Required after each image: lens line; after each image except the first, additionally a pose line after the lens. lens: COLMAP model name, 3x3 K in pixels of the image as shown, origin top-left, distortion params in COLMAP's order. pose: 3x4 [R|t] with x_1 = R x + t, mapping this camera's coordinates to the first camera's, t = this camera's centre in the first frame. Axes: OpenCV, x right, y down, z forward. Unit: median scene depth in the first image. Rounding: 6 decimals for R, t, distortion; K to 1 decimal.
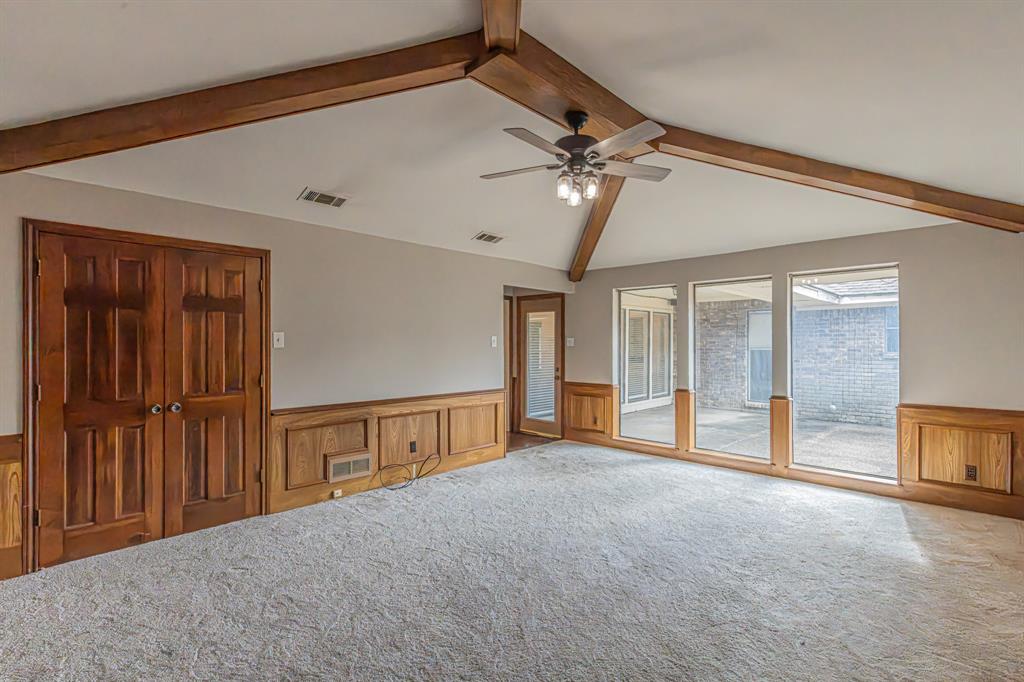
lens RADIAL K [[468.3, 0, 513.5], [0, 468.3, 345.2], [0, 0, 1]] dist [-0.009267, 0.000492]
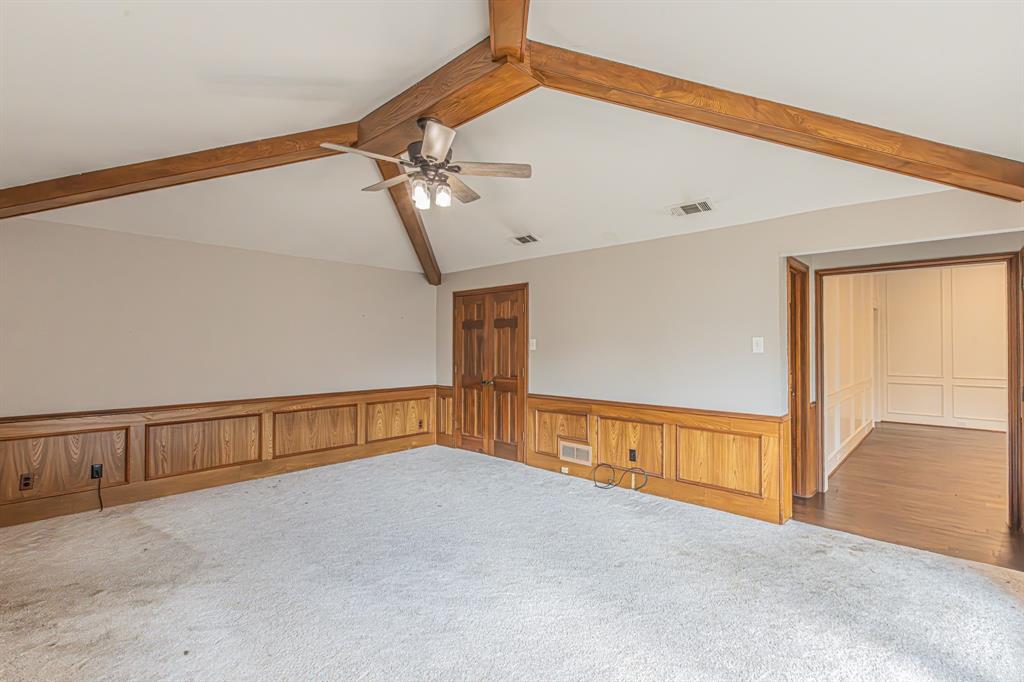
lens RADIAL K [[468.3, 0, 531.9], [0, 468.3, 344.3], [0, 0, 1]] dist [-0.009267, 0.000492]
pose [[0.040087, -0.006298, -0.999176, 0.879888], [-0.007724, 0.999948, -0.006613, -0.002314], [0.999166, 0.007983, 0.040036, 0.903349]]
